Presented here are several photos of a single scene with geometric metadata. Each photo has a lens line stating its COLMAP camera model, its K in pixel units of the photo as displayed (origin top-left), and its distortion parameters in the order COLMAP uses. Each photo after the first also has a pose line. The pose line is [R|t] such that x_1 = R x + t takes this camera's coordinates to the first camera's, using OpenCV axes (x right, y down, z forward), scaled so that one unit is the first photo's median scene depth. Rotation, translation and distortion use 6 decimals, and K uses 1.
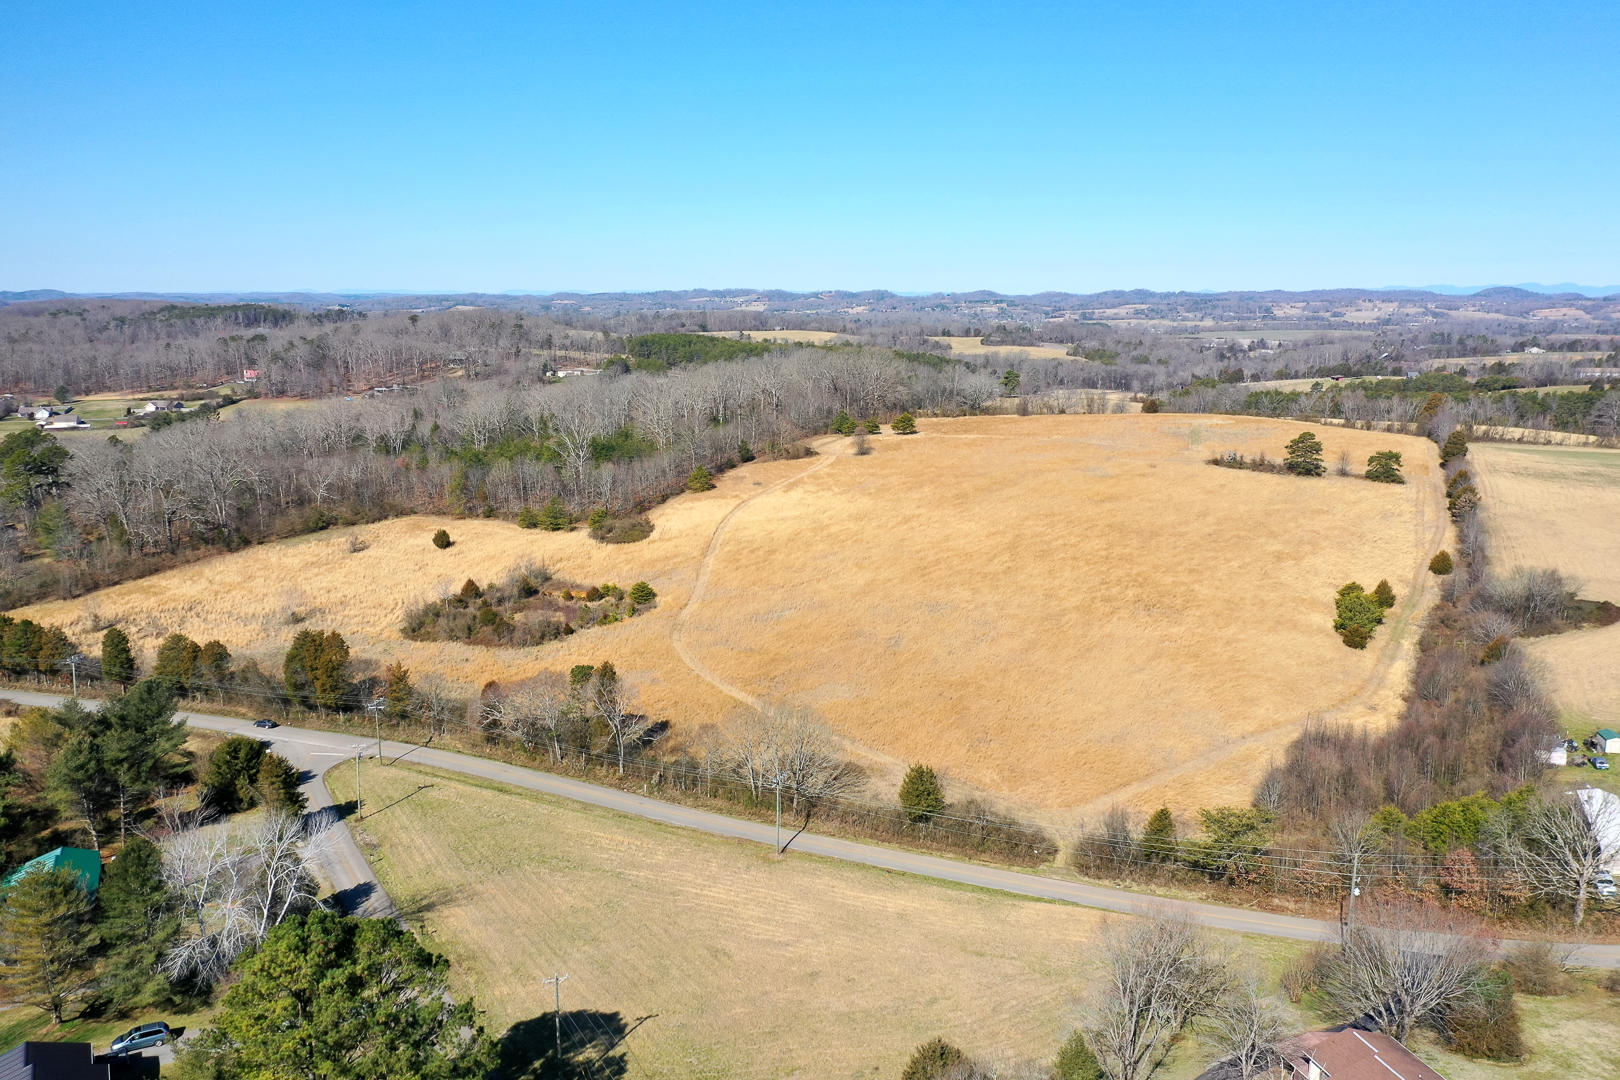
lens RADIAL K [[1266.7, 0, 797.8], [0, 1266.7, 539.0], [0, 0, 1]] dist [-0.003102, 0.001251]
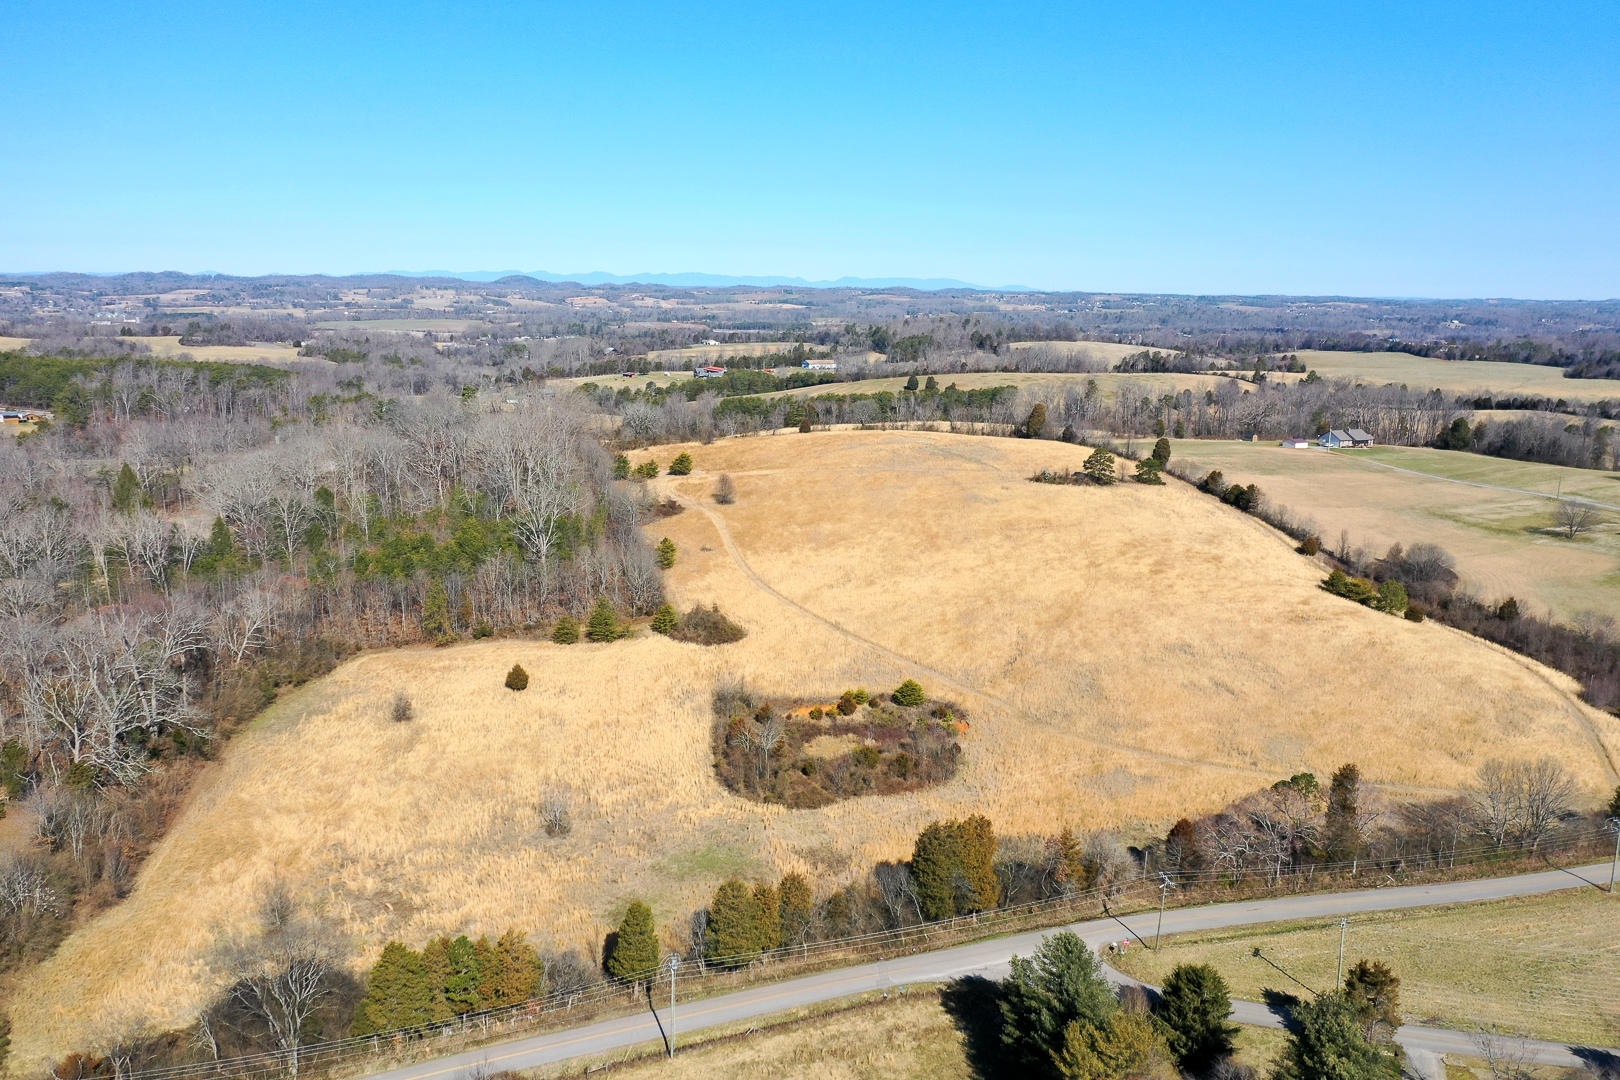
lens RADIAL K [[1266.7, 0, 797.8], [0, 1266.7, 539.0], [0, 0, 1]] dist [-0.003102, 0.001251]
pose [[0.740705, -0.120206, 0.660989, -0.797369], [0.111359, 0.992221, 0.055654, -0.129715], [-0.662537, 0.032384, 0.748329, 0.399821]]
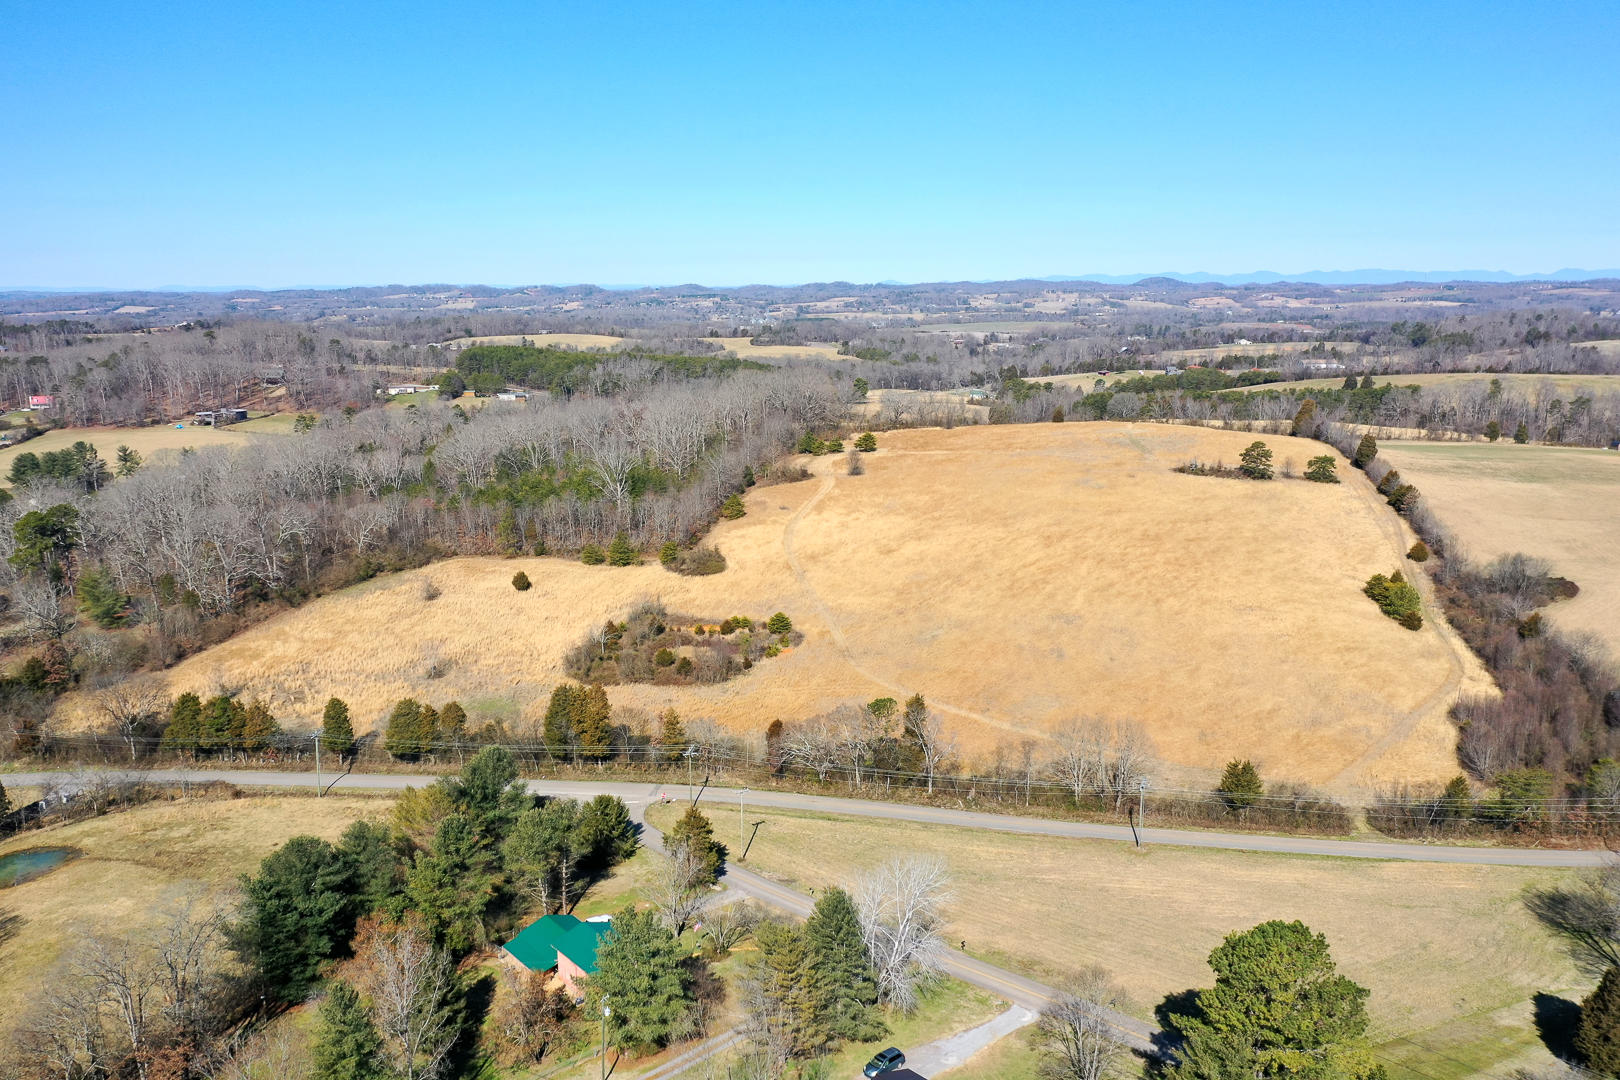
lens RADIAL K [[1266.7, 0, 797.8], [0, 1266.7, 539.0], [0, 0, 1]] dist [-0.003102, 0.001251]
pose [[0.972083, -0.053845, 0.228377, -0.364980], [0.052486, 0.998549, 0.012024, -0.041733], [-0.228693, 0.000298, 0.973499, -0.039964]]
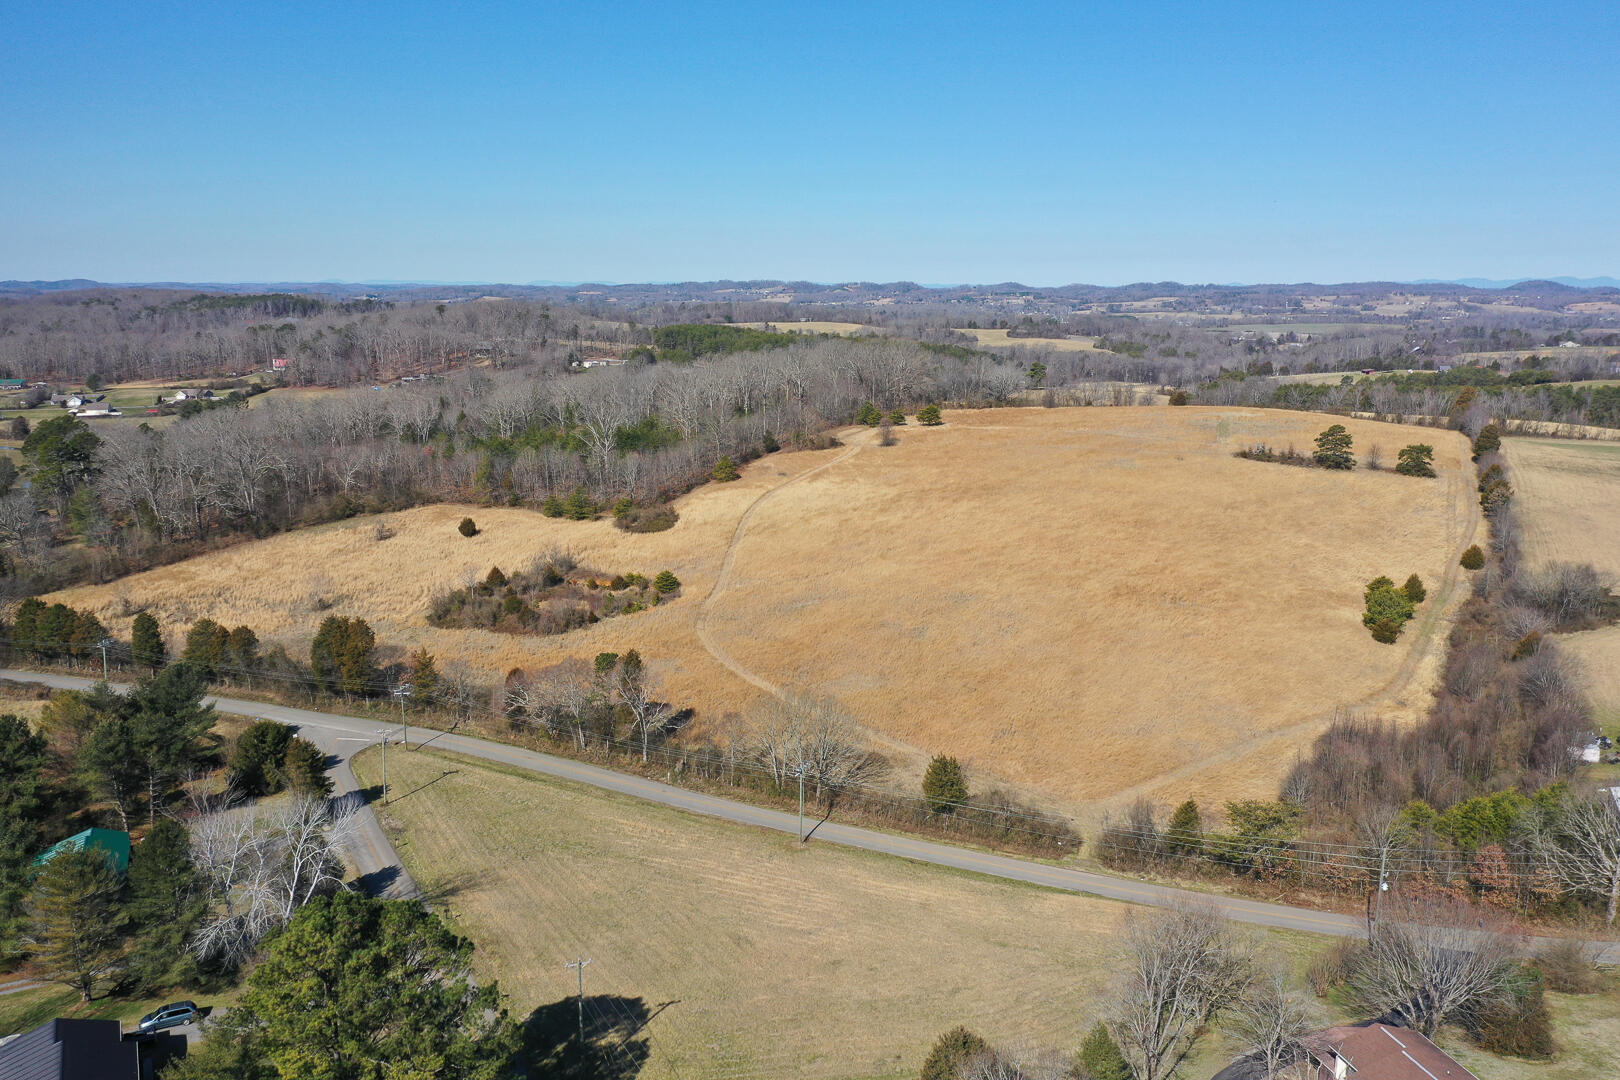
lens RADIAL K [[1266.7, 0, 797.8], [0, 1266.7, 539.0], [0, 0, 1]] dist [-0.003102, 0.001251]
pose [[0.999799, 0.006602, -0.018922, -0.000454], [-0.006483, 0.999959, 0.006344, 0.001637], [0.018963, -0.006220, 0.999801, 0.001233]]
